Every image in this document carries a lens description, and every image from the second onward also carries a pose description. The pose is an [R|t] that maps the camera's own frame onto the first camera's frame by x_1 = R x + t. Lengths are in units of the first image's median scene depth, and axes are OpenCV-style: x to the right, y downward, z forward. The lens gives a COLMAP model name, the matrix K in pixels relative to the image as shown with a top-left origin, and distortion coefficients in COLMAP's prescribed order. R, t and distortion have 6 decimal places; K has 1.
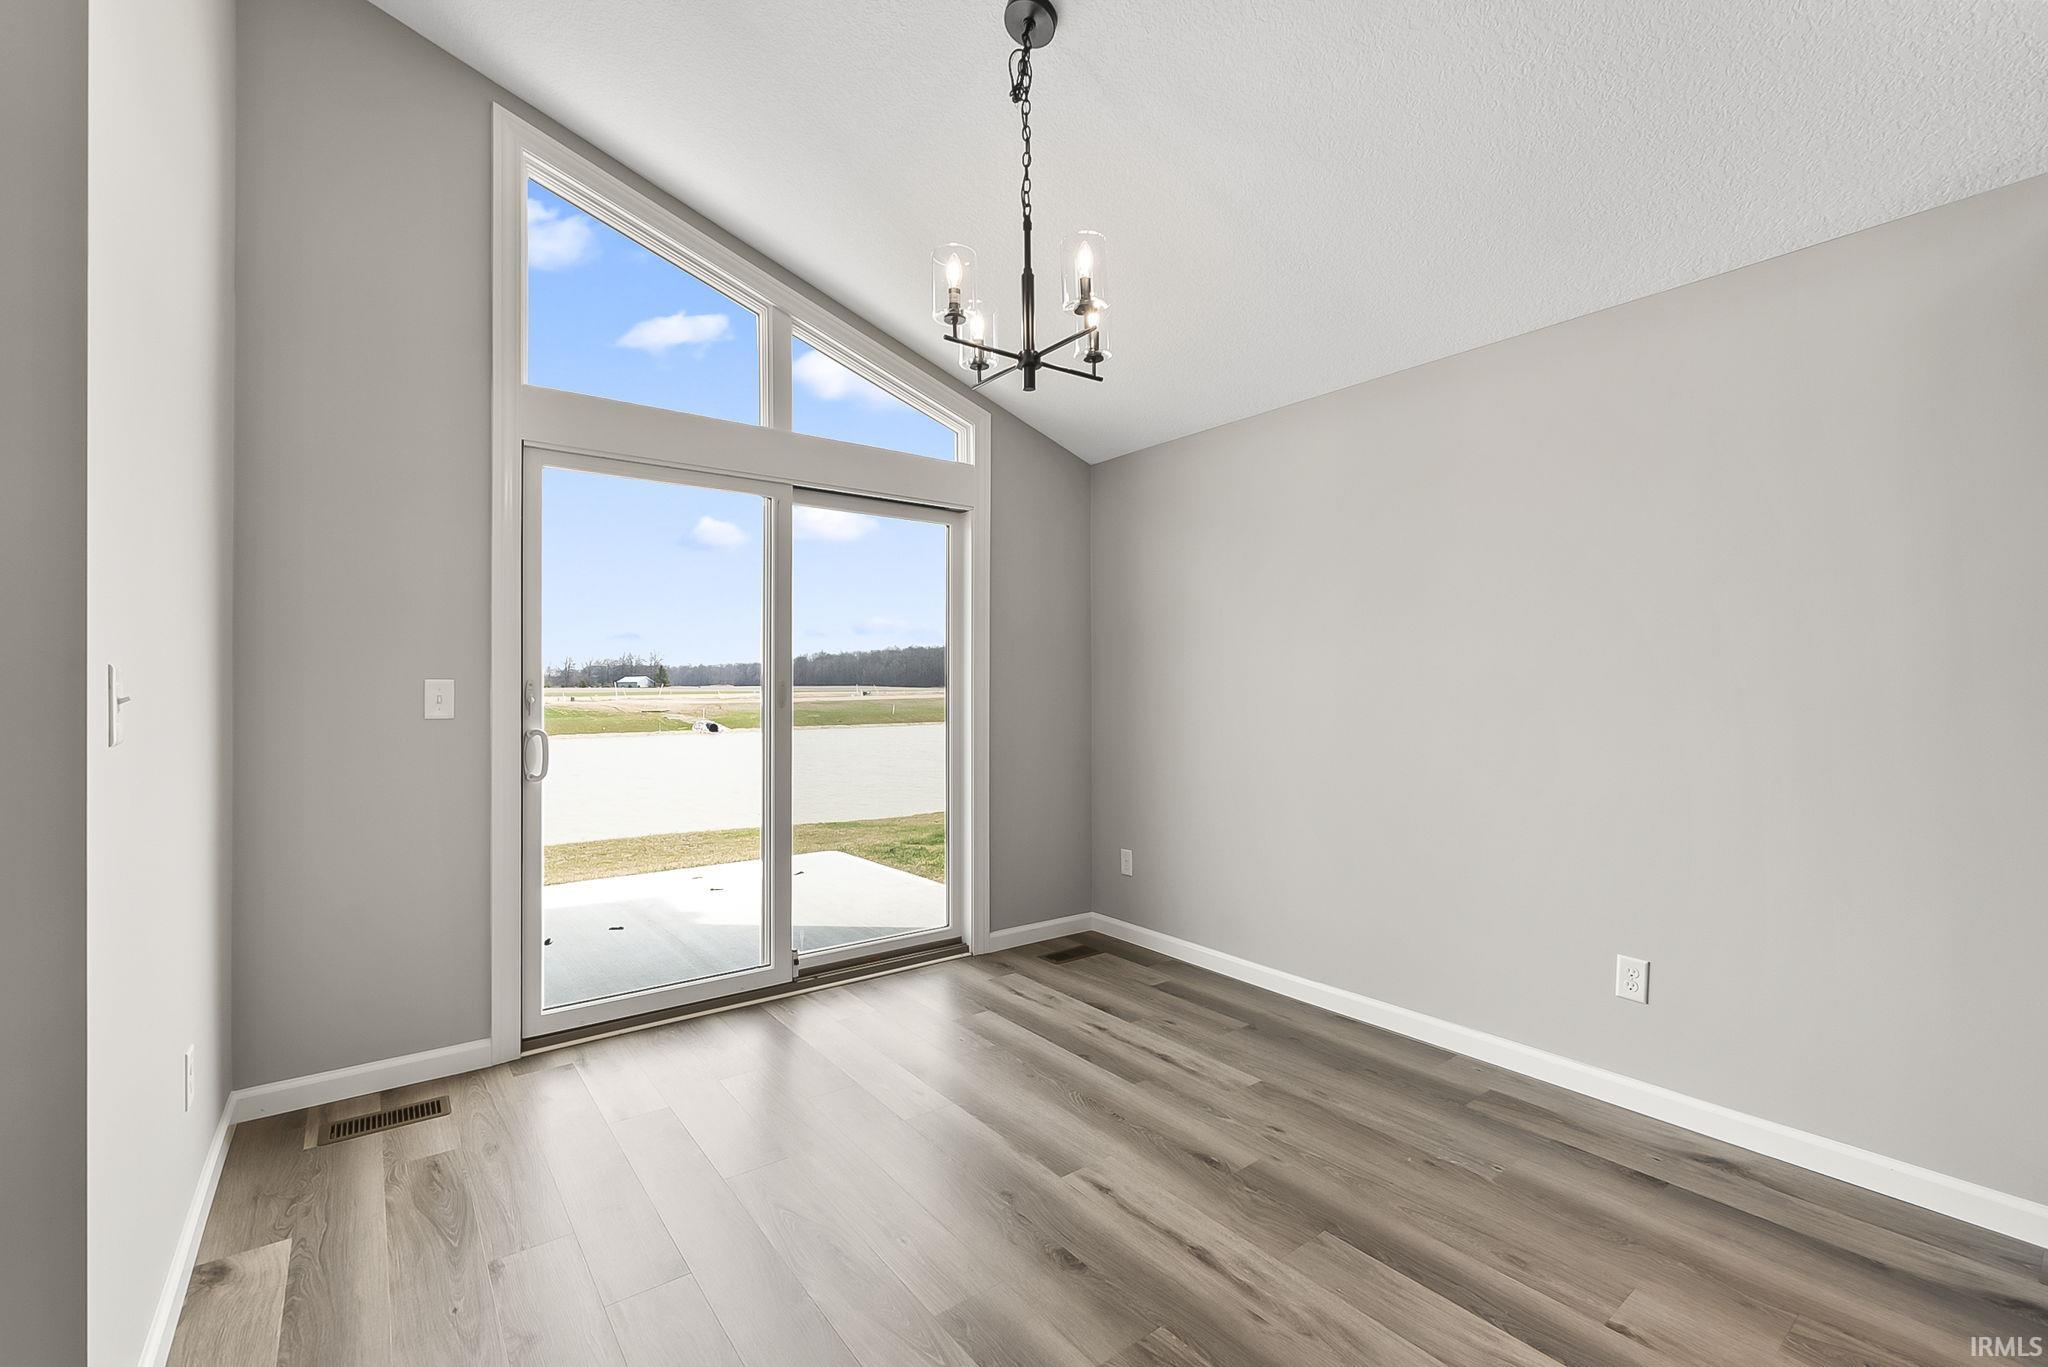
lens RADIAL K [[862.8, 0, 1020.0], [0, 862.8, 683.5], [0, 0, 1]] dist [-0.009453, 0.001591]
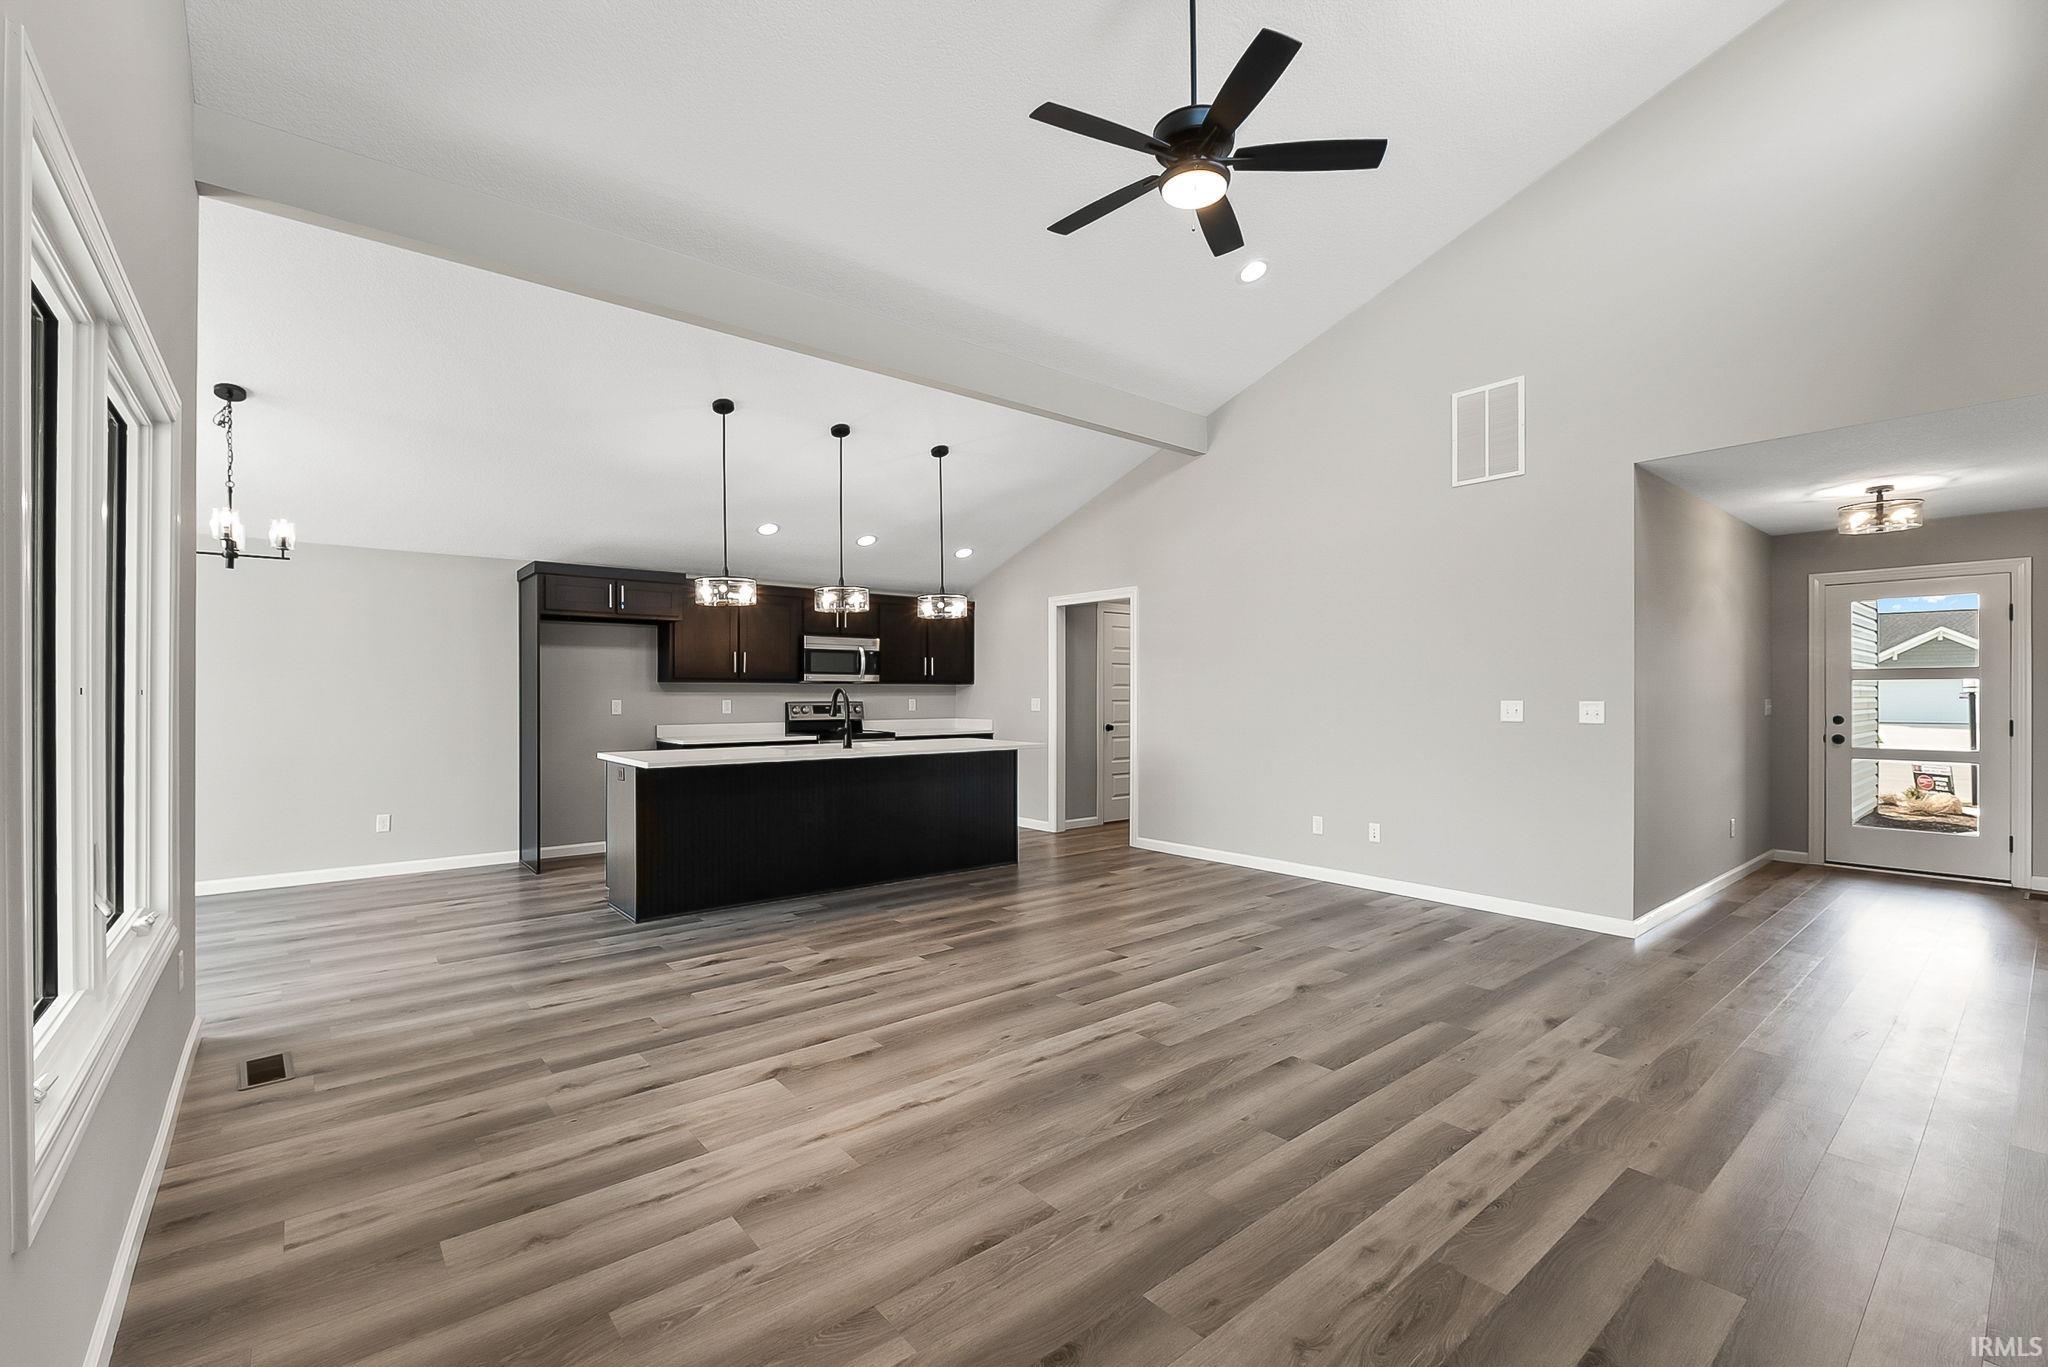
lens RADIAL K [[862.8, 0, 1017.4], [0, 862.8, 701.6], [0, 0, 1]] dist [-0.009453, 0.001591]
pose [[-0.045756, -0.006830, 0.998929, -1.526863], [-0.004648, 0.999967, 0.006624, -0.024892], [-0.998942, -0.004340, -0.045786, -0.586764]]
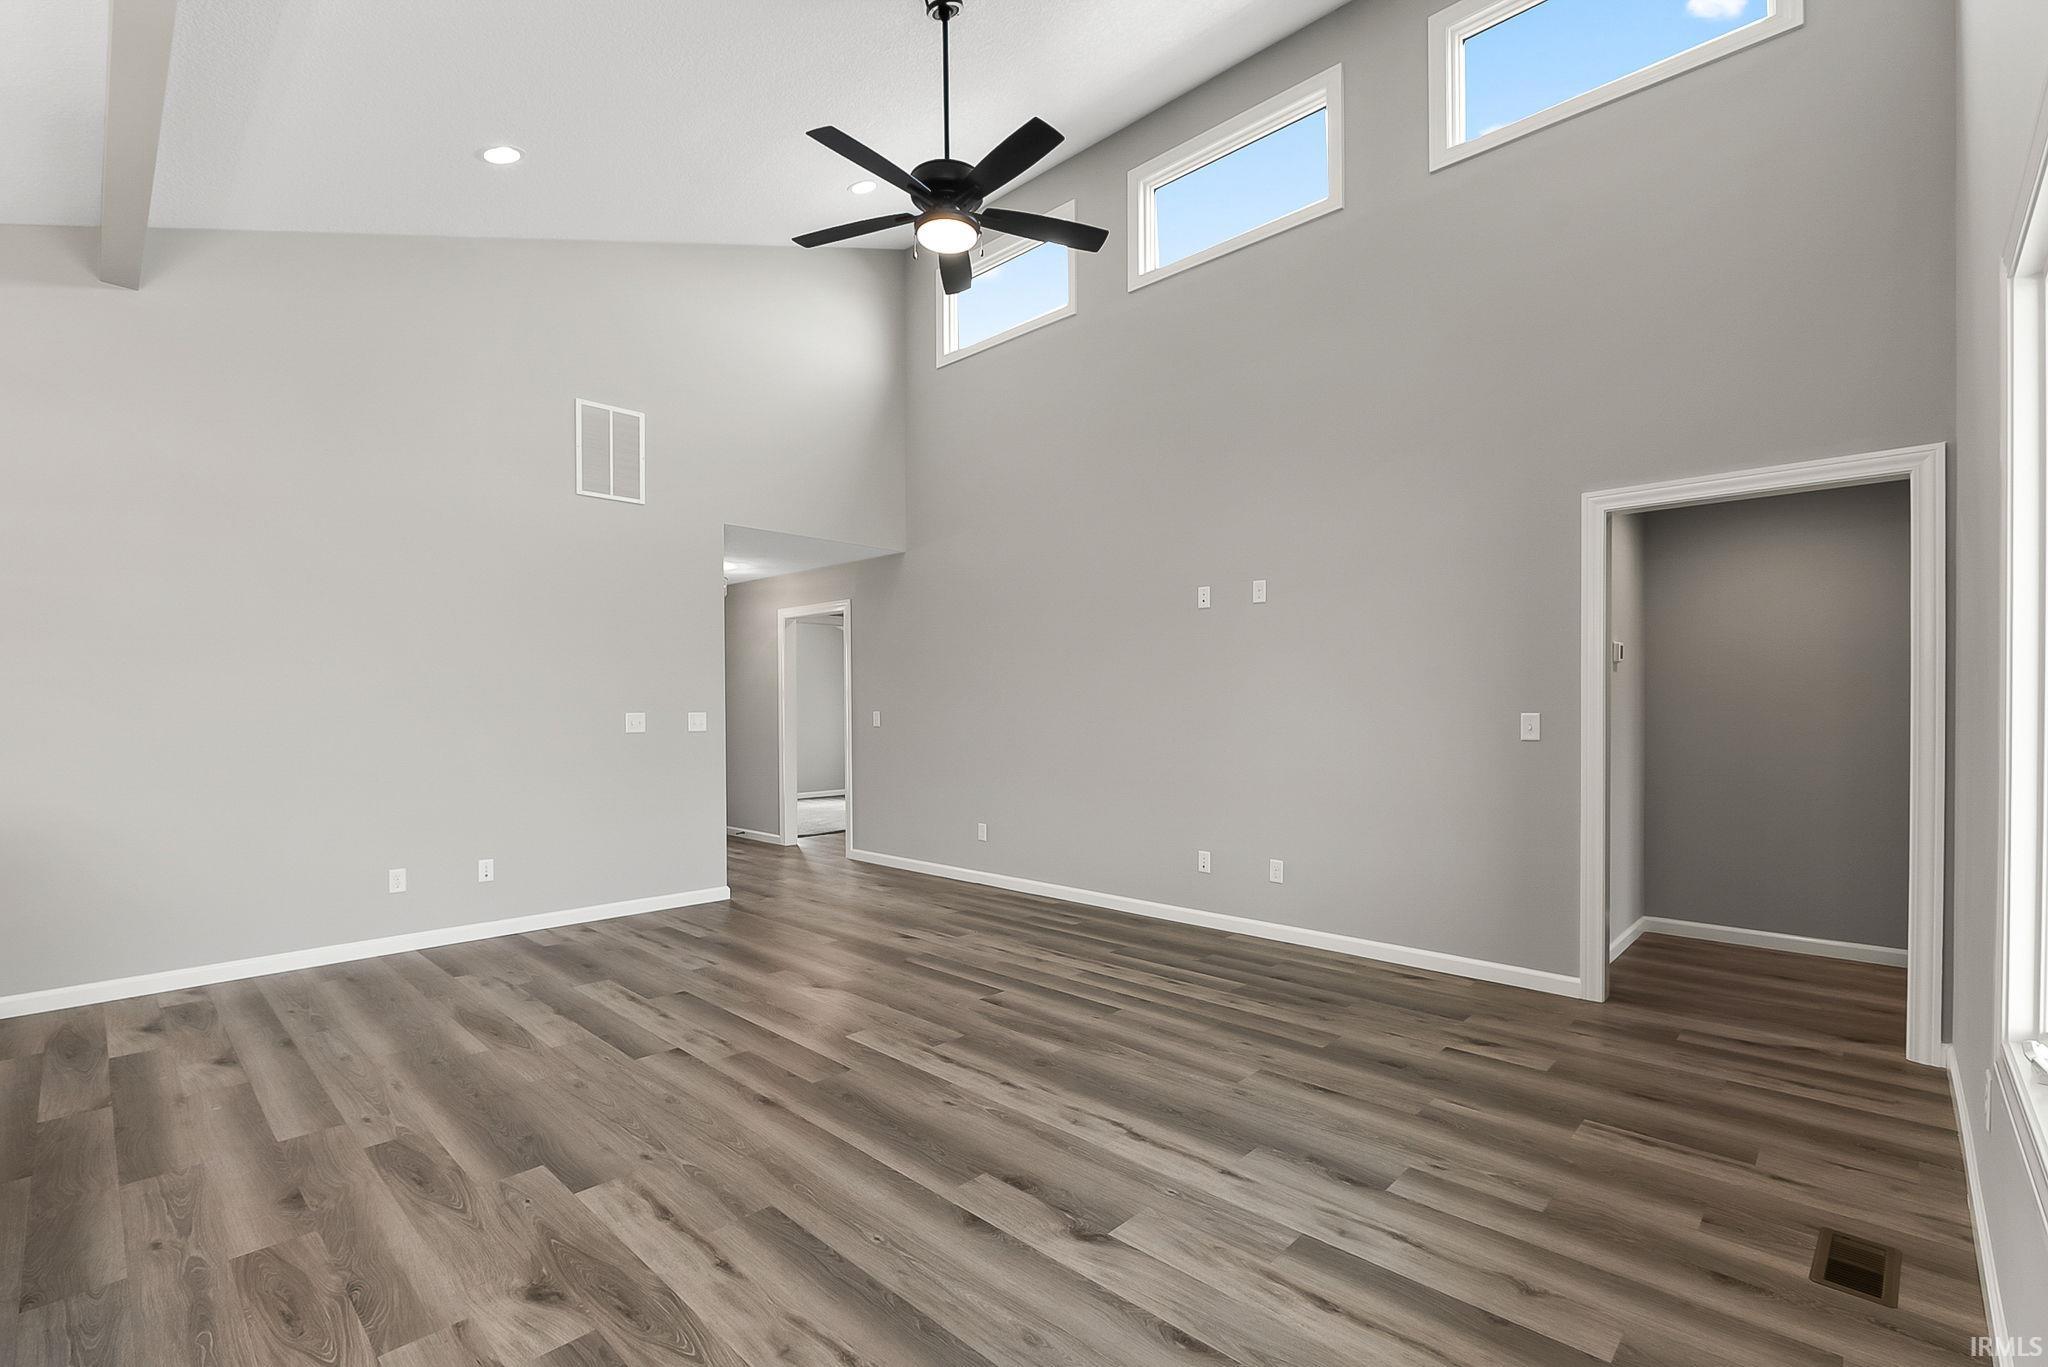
lens RADIAL K [[892.9, 0, 1007.2], [0, 892.9, 728.5], [0, 0, 1]] dist [-0.005489, -0.000214]
pose [[-0.988868, 0.004568, -0.148724, -0.373712], [0.002246, 0.999873, 0.015780, -0.017507], [0.148777, 0.015270, -0.988753, 0.332032]]
